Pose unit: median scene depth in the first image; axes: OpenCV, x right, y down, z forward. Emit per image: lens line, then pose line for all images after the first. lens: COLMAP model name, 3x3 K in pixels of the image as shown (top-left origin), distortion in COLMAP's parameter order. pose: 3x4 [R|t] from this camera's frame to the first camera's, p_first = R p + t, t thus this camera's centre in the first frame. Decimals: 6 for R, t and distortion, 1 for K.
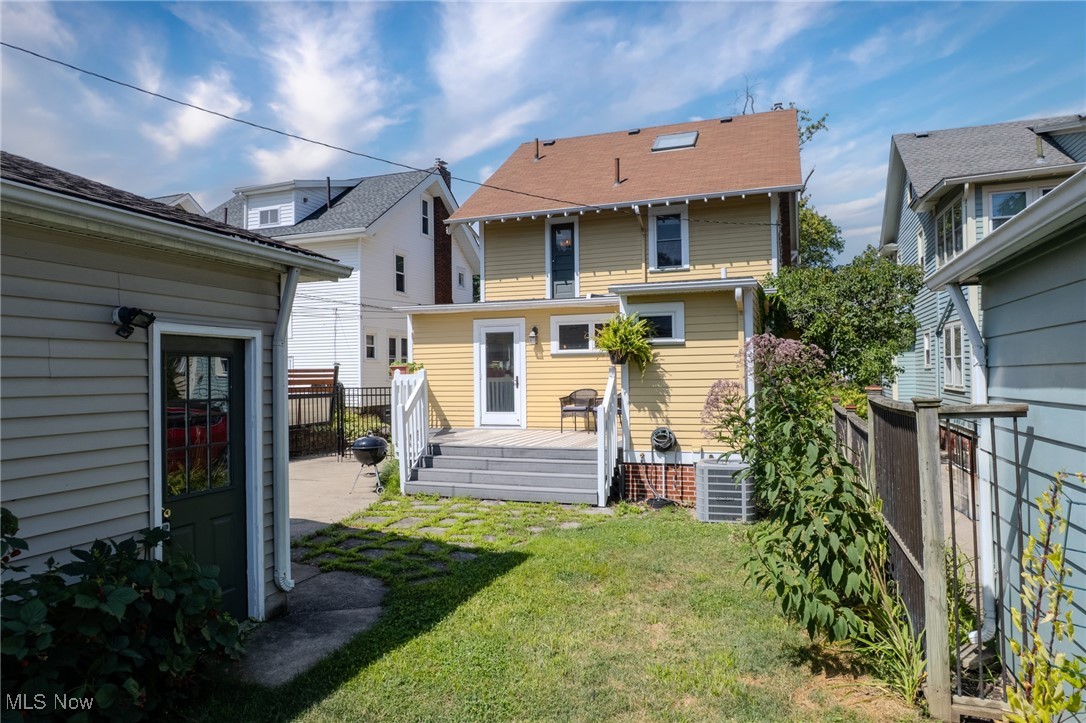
lens RADIAL K [[701.1, 0, 547.1], [0, 701.1, 377.8], [0, 0, 1]] dist [-0.073043, 0.066448]
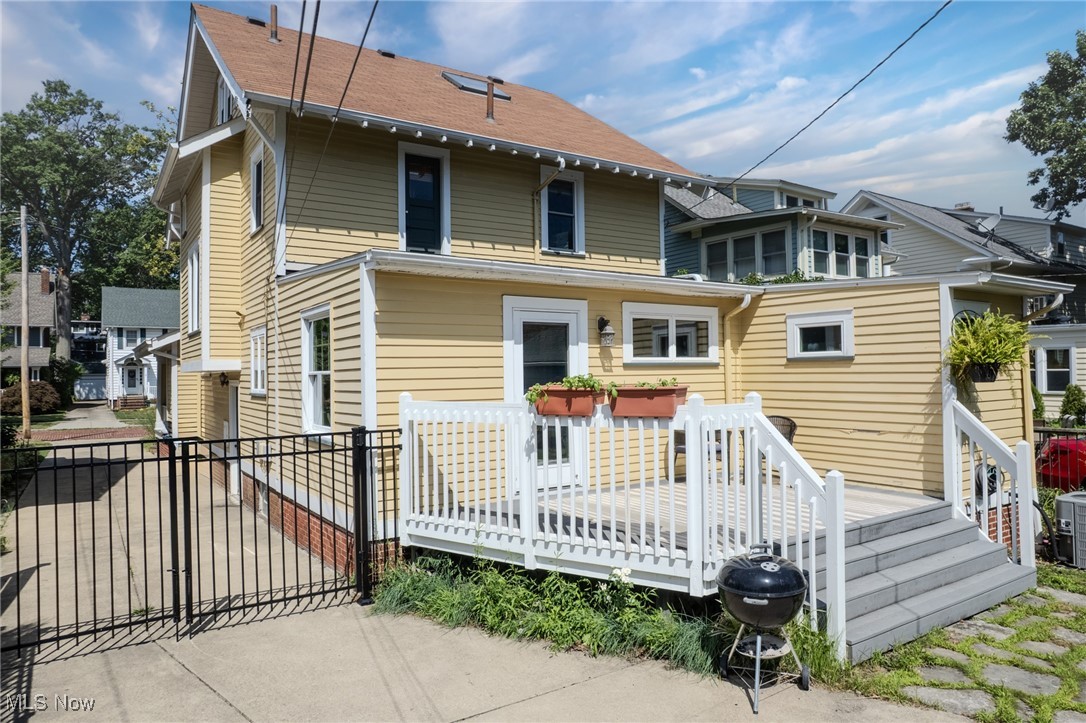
lens RADIAL K [[701.1, 0, 547.1], [0, 701.1, 377.8], [0, 0, 1]] dist [-0.073043, 0.066448]
pose [[0.610768, 0.002010, 0.791807, -0.482708], [0.010290, 0.999892, -0.010476, -0.014464], [-0.791743, 0.014546, 0.610681, 0.621416]]
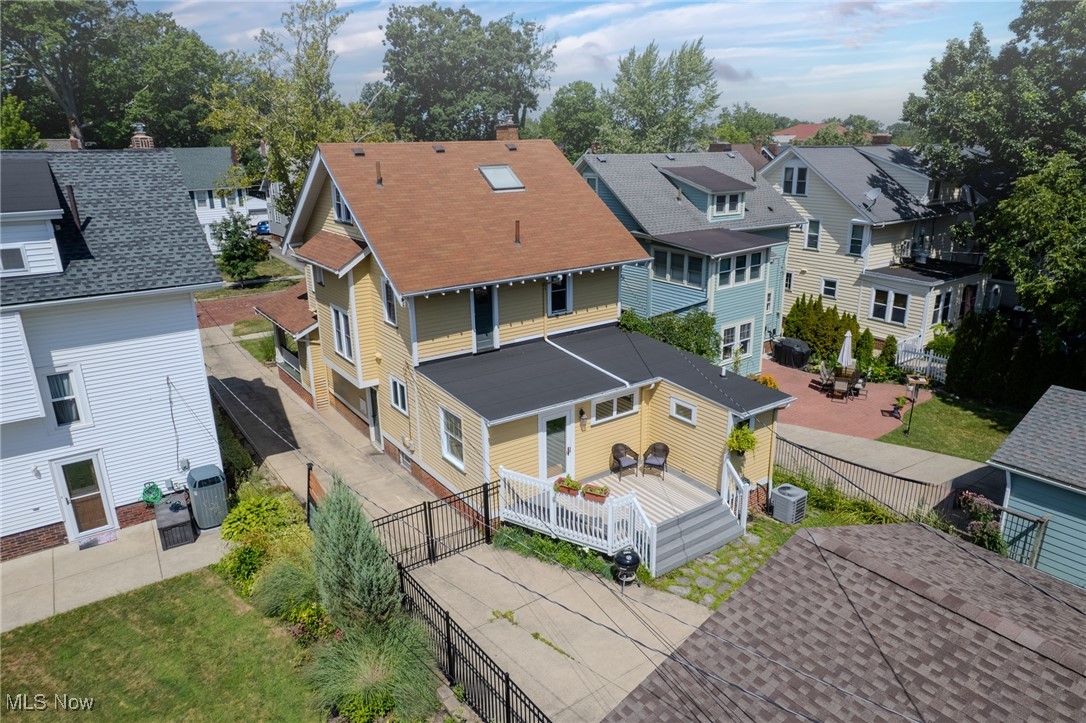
lens RADIAL K [[701.1, 0, 547.1], [0, 701.1, 377.8], [0, 0, 1]] dist [-0.073043, 0.066448]
pose [[0.587321, -0.256132, 0.767756, -0.965317], [0.009950, 0.950817, 0.309592, -0.494670], [-0.809293, -0.174191, 0.560984, 0.304625]]
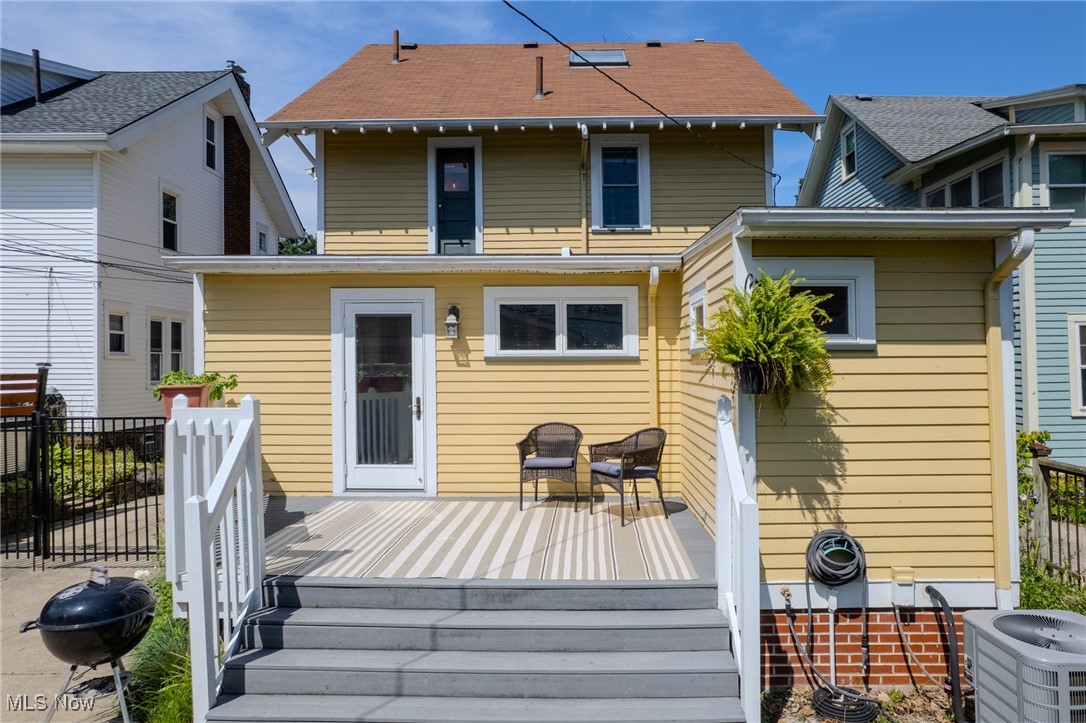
lens RADIAL K [[701.1, 0, 547.1], [0, 701.1, 377.8], [0, 0, 1]] dist [-0.073043, 0.066448]
pose [[0.953927, 0.006633, 0.299964, -0.101953], [-0.009942, 0.999905, 0.009508, -0.021786], [-0.299872, -0.012053, 0.953903, 0.429695]]
